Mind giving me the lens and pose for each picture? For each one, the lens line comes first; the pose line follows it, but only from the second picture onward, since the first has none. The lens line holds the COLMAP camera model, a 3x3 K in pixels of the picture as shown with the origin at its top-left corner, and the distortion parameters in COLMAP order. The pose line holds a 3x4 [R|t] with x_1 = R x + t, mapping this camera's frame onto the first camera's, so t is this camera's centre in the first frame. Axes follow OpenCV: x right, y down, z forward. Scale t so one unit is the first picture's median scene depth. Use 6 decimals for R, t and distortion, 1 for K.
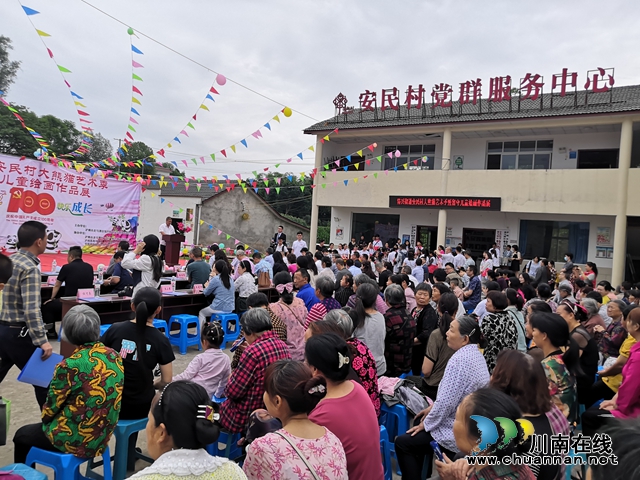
lens RADIAL K [[486.5, 0, 319.6], [0, 486.5, 240.0], [0, 0, 1]] dist [0.010851, 0.005115]
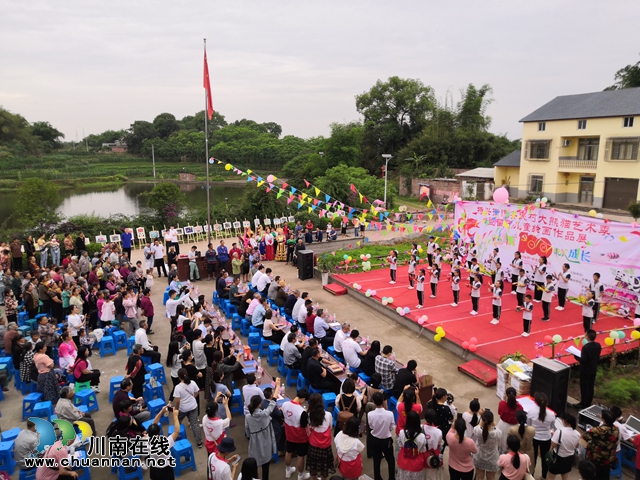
lens RADIAL K [[486.5, 0, 322.0], [0, 486.5, 237.4], [0, 0, 1]] dist [0.010851, 0.005115]
pose [[-0.557369, 0.089168, -0.825463, 0.577920], [-0.023497, 0.992124, 0.123037, -0.211671], [0.829932, 0.087973, -0.550884, 1.157626]]
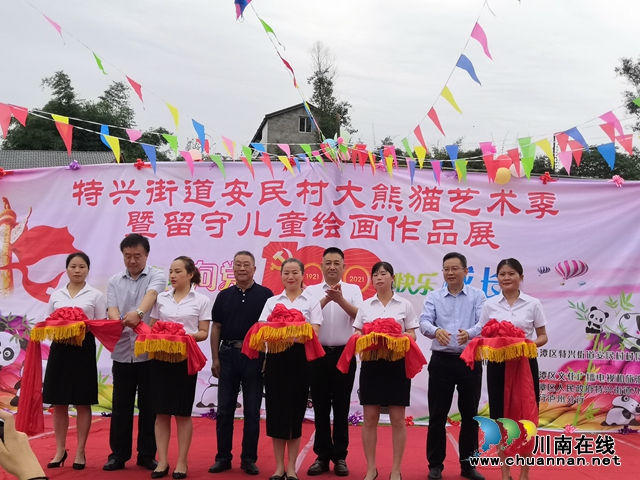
lens RADIAL K [[828.5, 0, 321.3], [0, 828.5, 242.9], [0, 0, 1]] dist [0.008515, 0.000000]
pose [[0.467732, -0.160037, -0.869261, -0.051339], [0.009898, 0.984358, -0.175901, 0.004589], [0.883815, 0.073671, 0.462000, 0.684588]]
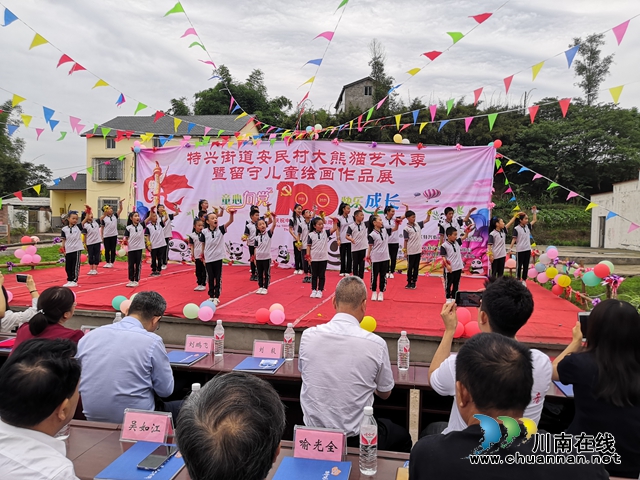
lens RADIAL K [[486.5, 0, 320.6], [0, 486.5, 240.5], [0, 0, 1]] dist [0.010851, 0.005115]
pose [[0.343973, -0.016474, -0.938835, 0.092621], [0.004595, 0.999864, -0.015861, -0.004494], [0.938968, 0.001142, 0.344002, 0.738381]]
